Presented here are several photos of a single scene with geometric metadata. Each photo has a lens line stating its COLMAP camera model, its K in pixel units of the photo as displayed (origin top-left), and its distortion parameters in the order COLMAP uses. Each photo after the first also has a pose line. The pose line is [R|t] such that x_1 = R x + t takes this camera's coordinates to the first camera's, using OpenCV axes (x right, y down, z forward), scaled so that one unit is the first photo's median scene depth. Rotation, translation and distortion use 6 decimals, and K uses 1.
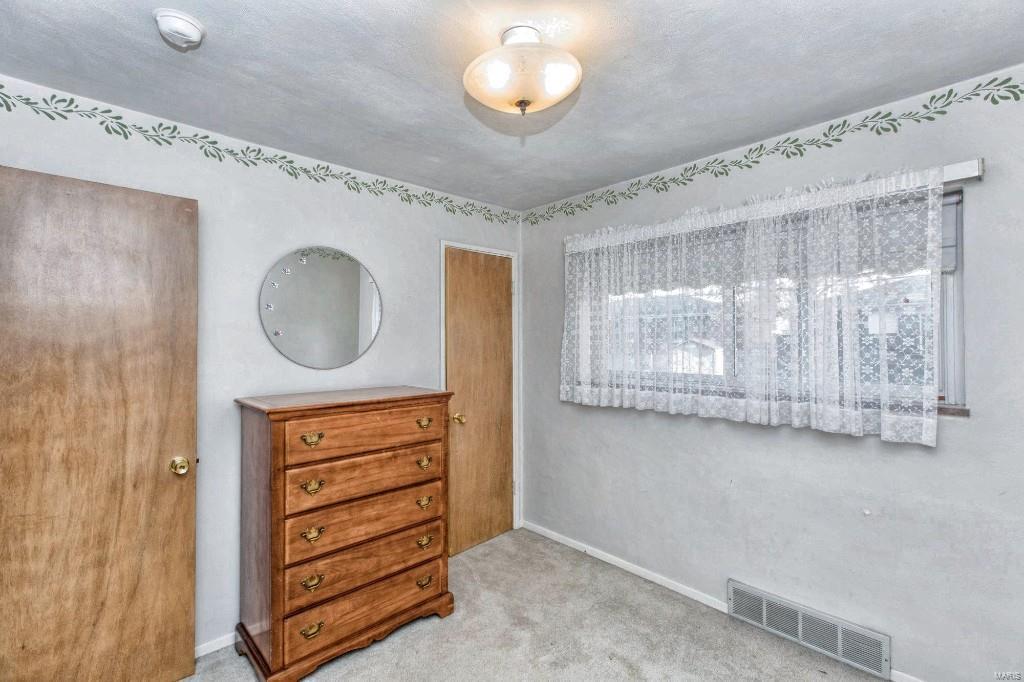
lens RADIAL K [[458.9, 0, 504.4], [0, 458.9, 339.1], [0, 0, 1]] dist [0.003780, -0.002677]
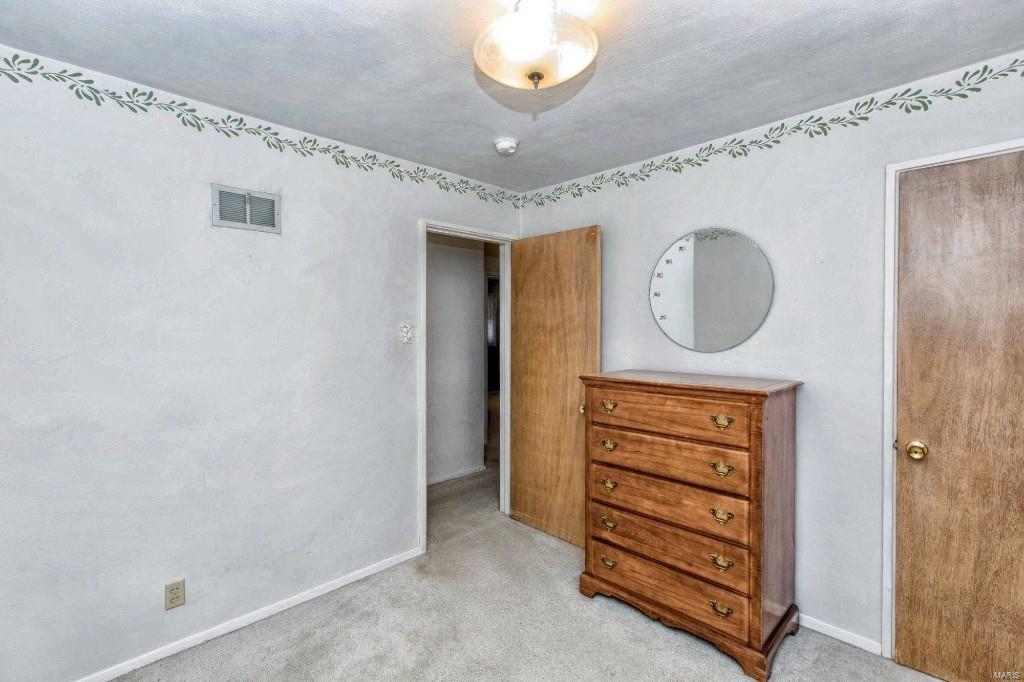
lens RADIAL K [[458.9, 0, 504.5], [0, 458.9, 336.2], [0, 0, 1]] dist [0.003780, -0.002677]
pose [[0.029487, 0.022431, -0.999313, 0.693662], [0.009133, 0.999700, 0.022709, 0.004813], [0.999523, -0.009797, 0.029273, 0.625176]]
